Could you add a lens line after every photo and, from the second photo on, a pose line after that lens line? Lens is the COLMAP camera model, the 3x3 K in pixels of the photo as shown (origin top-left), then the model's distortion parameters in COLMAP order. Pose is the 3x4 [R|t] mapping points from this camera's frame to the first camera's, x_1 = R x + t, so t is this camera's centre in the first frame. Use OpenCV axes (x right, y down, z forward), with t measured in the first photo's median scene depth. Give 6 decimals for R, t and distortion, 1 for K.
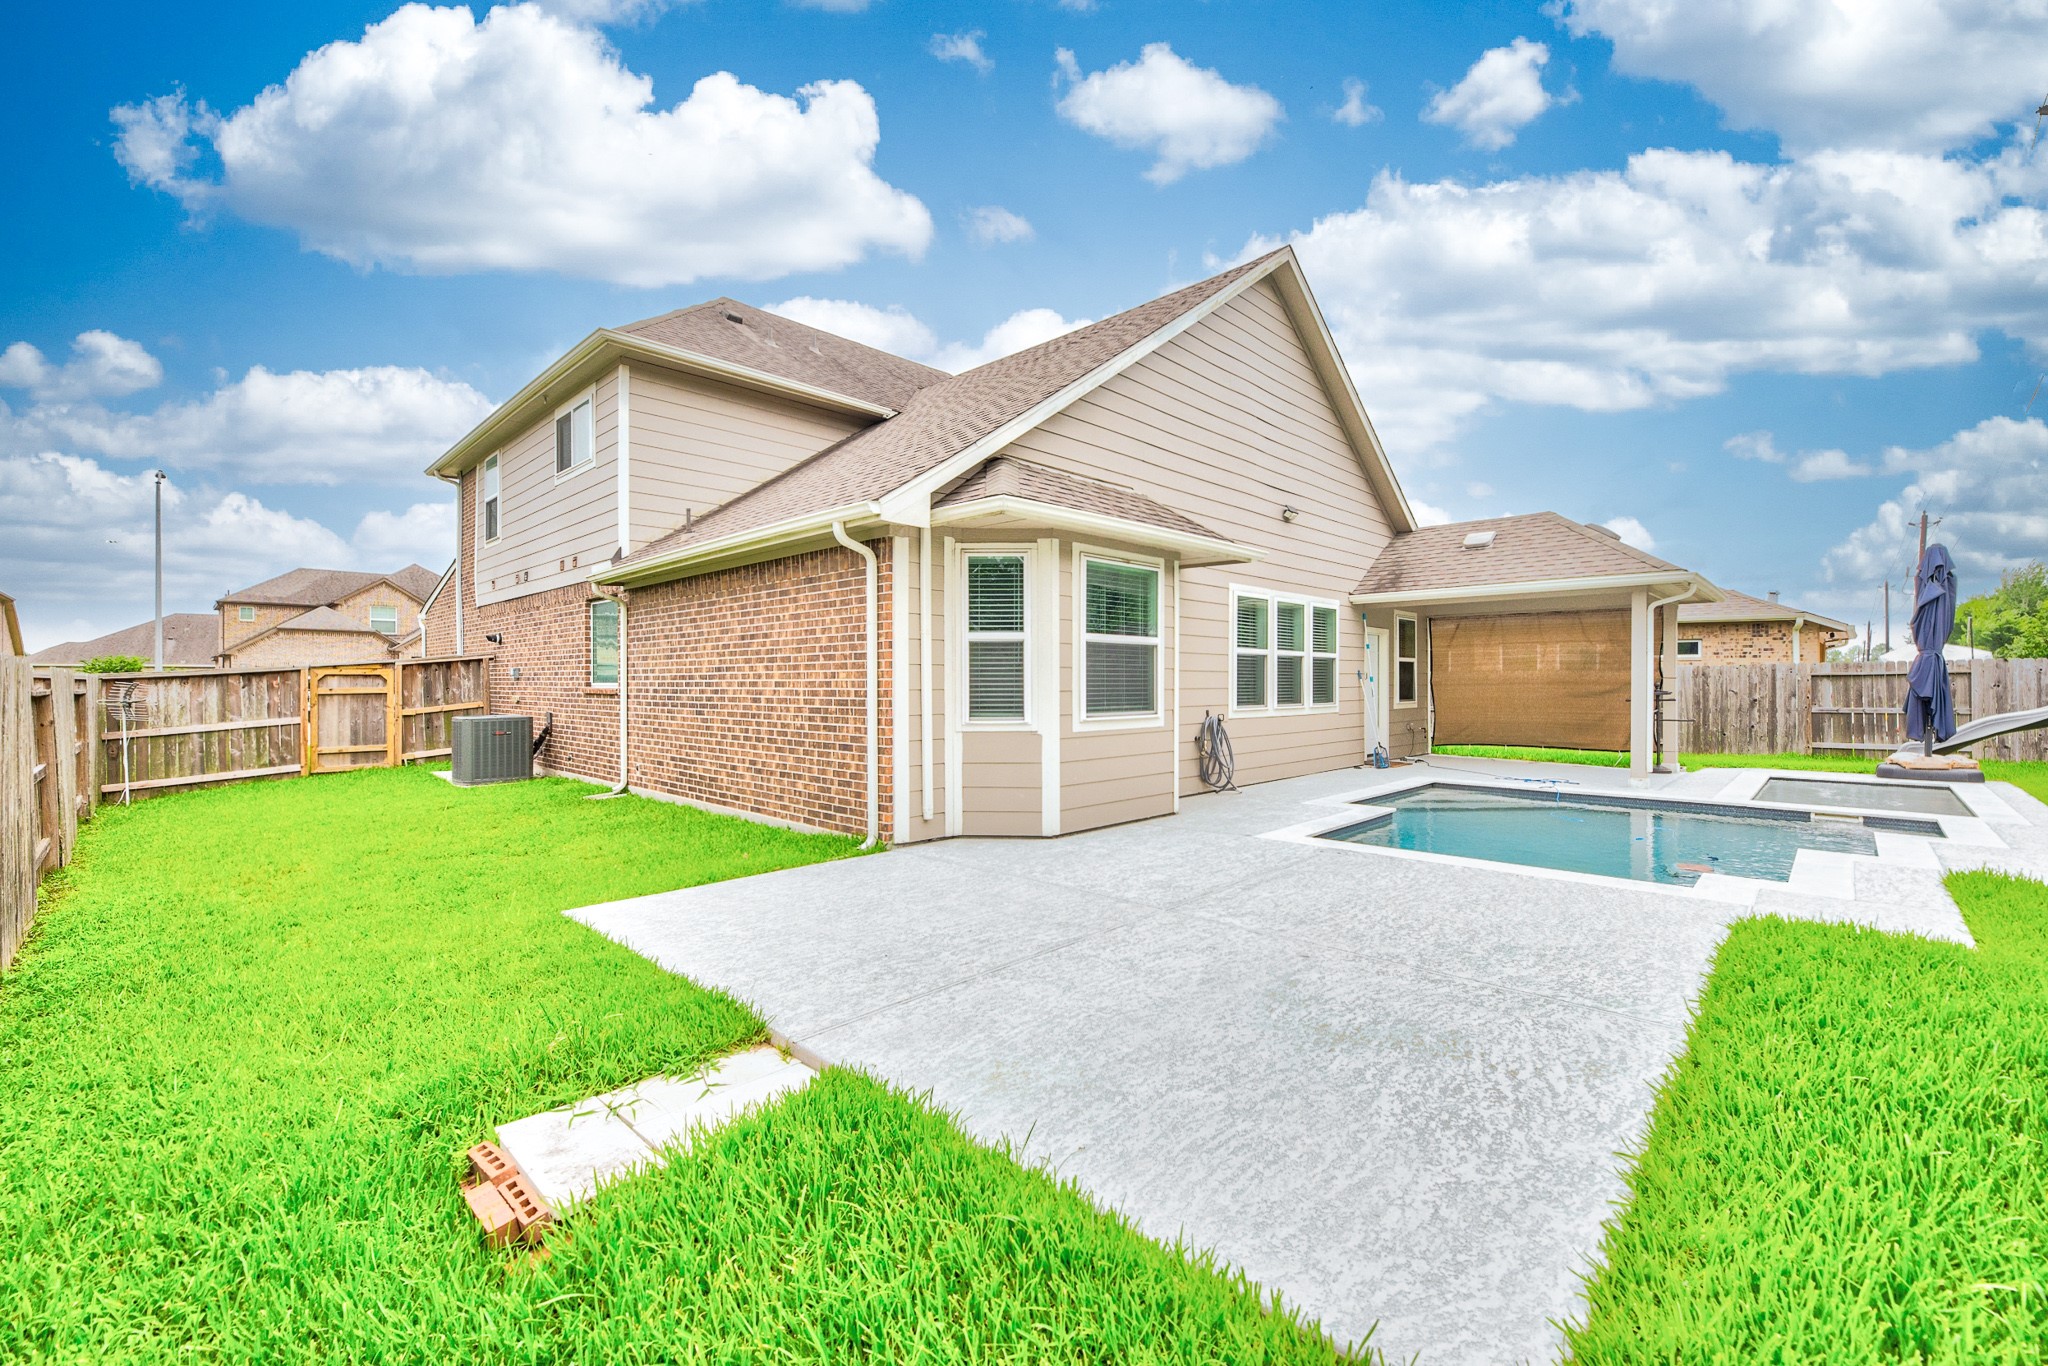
lens RADIAL K [[856.3, 0, 1028.3], [0, 856.3, 691.7], [0, 0, 1]] dist [-0.001987, -0.000091]
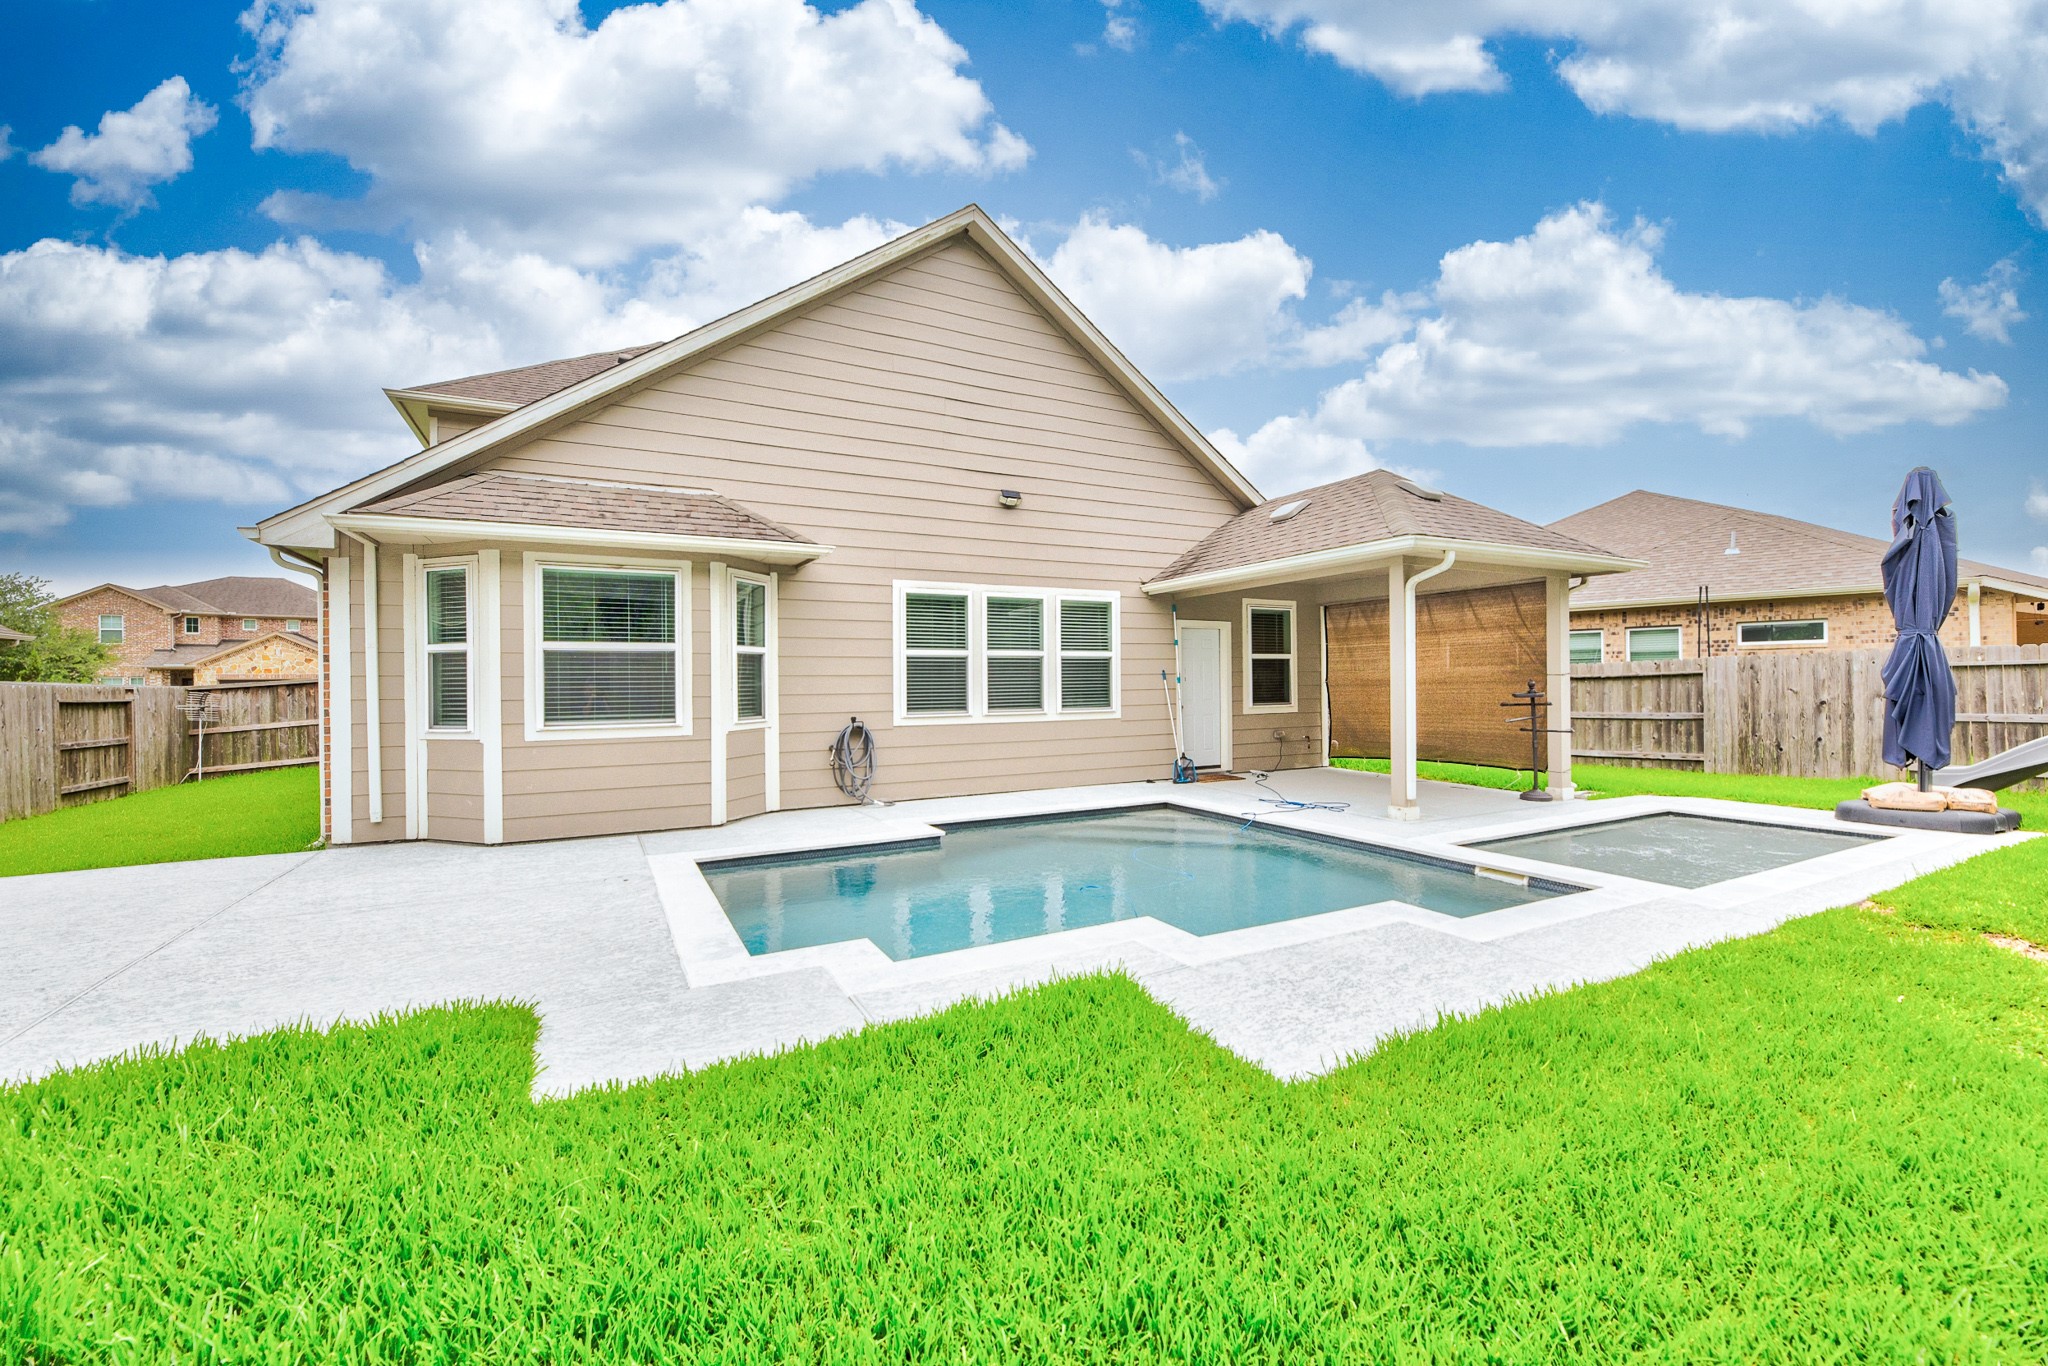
lens RADIAL K [[833.8, 0, 1025.2], [0, 833.8, 681.1], [0, 0, 1]] dist [-0.002726, 0.000073]
pose [[0.948111, -0.009927, -0.317786, 0.599402], [0.006181, 0.999899, -0.012794, -0.004369], [0.317881, 0.010166, 0.948076, 0.172160]]
